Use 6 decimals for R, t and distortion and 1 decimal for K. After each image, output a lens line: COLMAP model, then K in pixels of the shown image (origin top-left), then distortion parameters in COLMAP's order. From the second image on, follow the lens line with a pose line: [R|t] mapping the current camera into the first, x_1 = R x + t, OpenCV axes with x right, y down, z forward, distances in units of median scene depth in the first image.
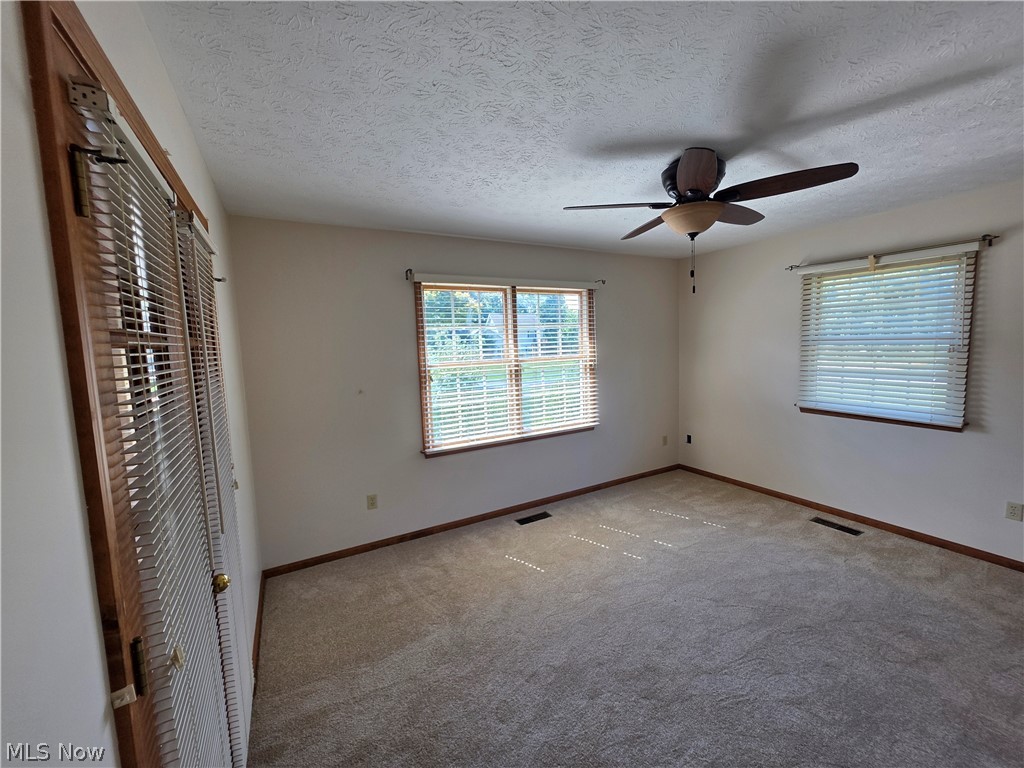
lens RADIAL K [[411.1, 0, 513.1], [0, 411.1, 380.2], [0, 0, 1]] dist [-0.013040, 0.000550]
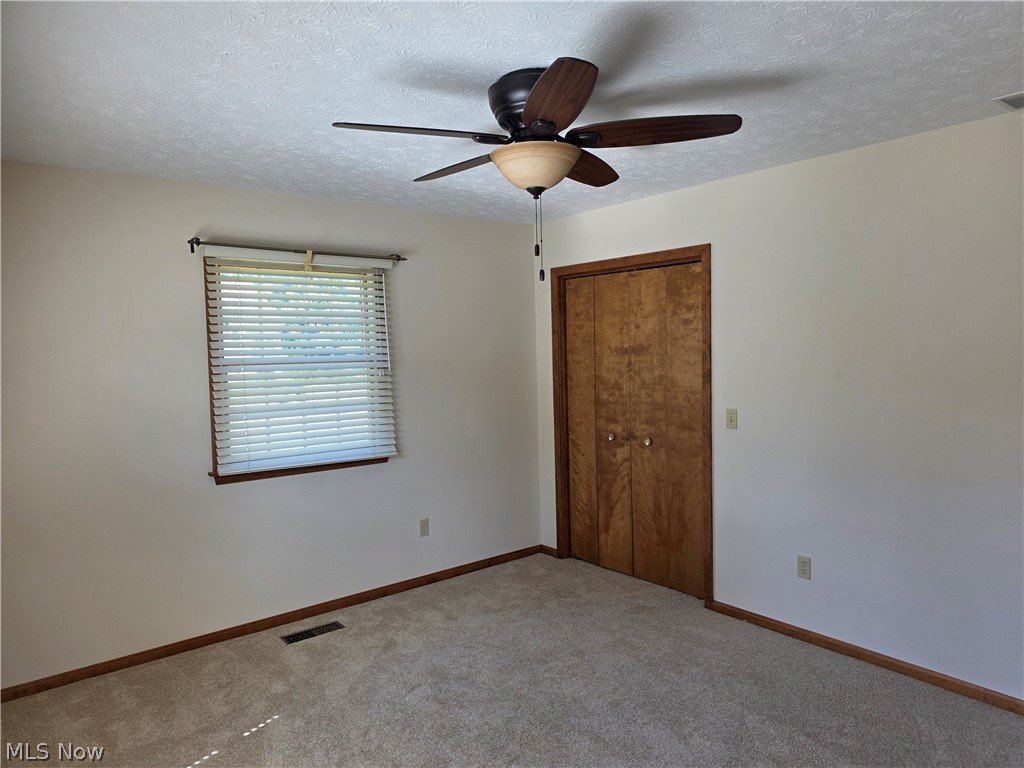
lens RADIAL K [[689.2, 0, 512.0], [0, 689.2, 384.0], [0, 0, 1]] dist [0.090661, -0.103849]
pose [[-0.177583, -0.016489, 0.983968, -0.412040], [0.117997, 0.992289, 0.037924, -0.060935], [-0.977006, 0.122840, -0.174268, 0.808995]]
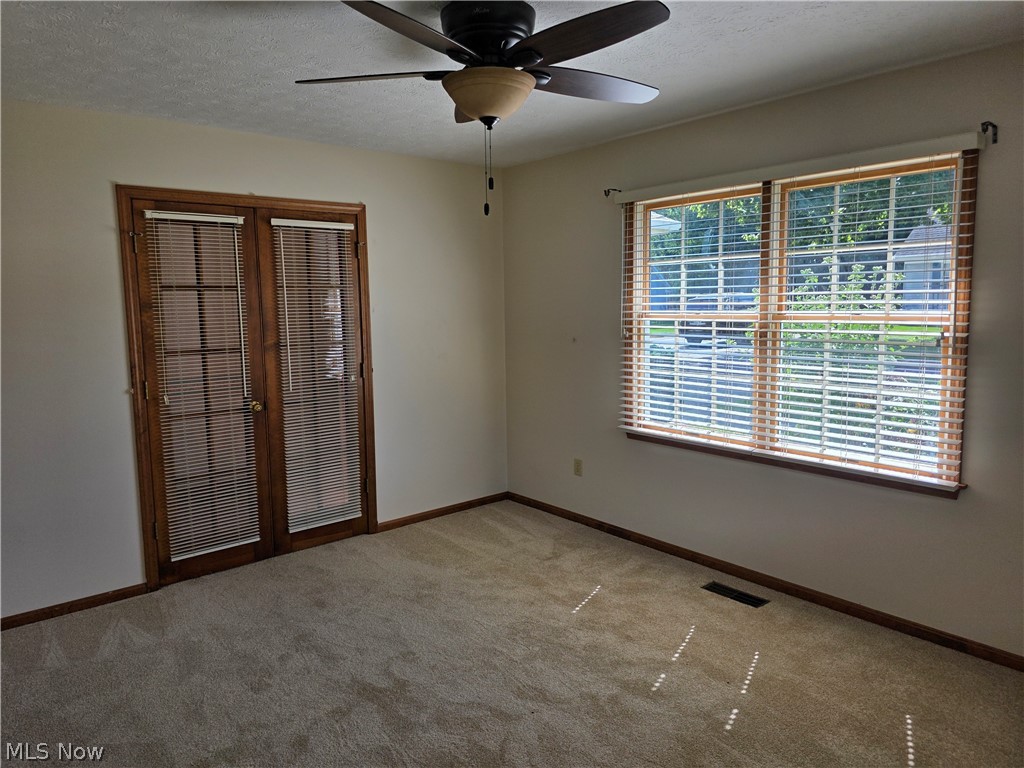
lens RADIAL K [[689.2, 0, 512.0], [0, 689.2, 384.0], [0, 0, 1]] dist [0.090661, -0.103849]
pose [[0.176125, 0.154882, -0.972107, 0.973706], [-0.076108, 0.986731, 0.143423, -0.073508], [0.981421, 0.048725, 0.185576, 0.547490]]
